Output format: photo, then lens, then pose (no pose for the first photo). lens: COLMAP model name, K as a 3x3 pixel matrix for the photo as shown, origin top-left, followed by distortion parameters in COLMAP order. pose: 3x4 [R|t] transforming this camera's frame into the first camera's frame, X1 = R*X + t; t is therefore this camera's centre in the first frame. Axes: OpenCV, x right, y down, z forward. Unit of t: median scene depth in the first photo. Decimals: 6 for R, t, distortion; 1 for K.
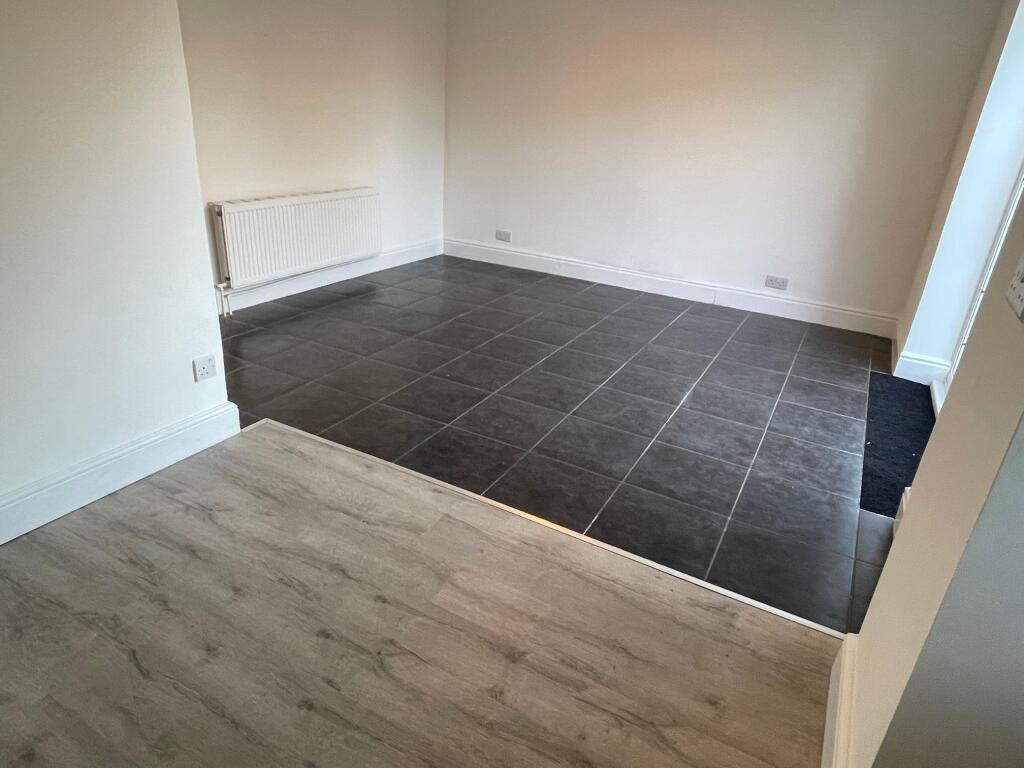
lens RADIAL K [[629.8, 0, 508.0], [0, 629.8, 385.3], [0, 0, 1]] dist [0.000291, -0.001736]
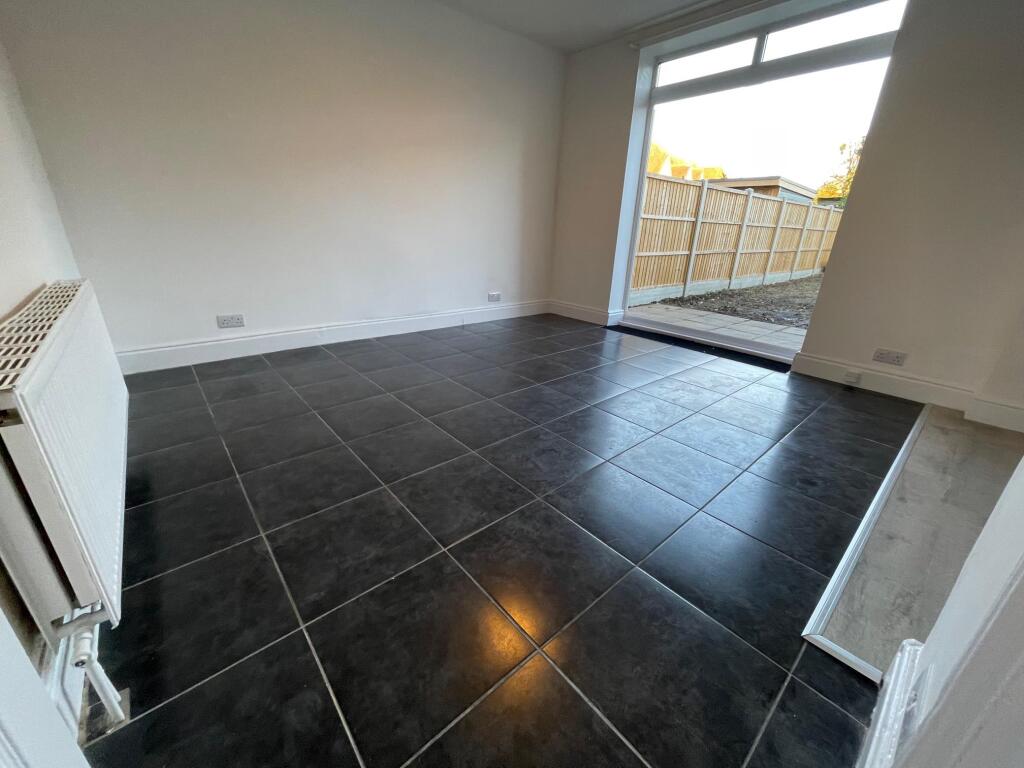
lens RADIAL K [[407.6, 0, 508.6], [0, 407.6, 380.4], [0, 0, 1]] dist [-0.001967, 0.000083]
pose [[0.343255, -0.368988, 0.863727, -1.212213], [0.364680, 0.899811, 0.239476, -0.583659], [-0.865554, 0.232783, 0.443427, 1.755043]]
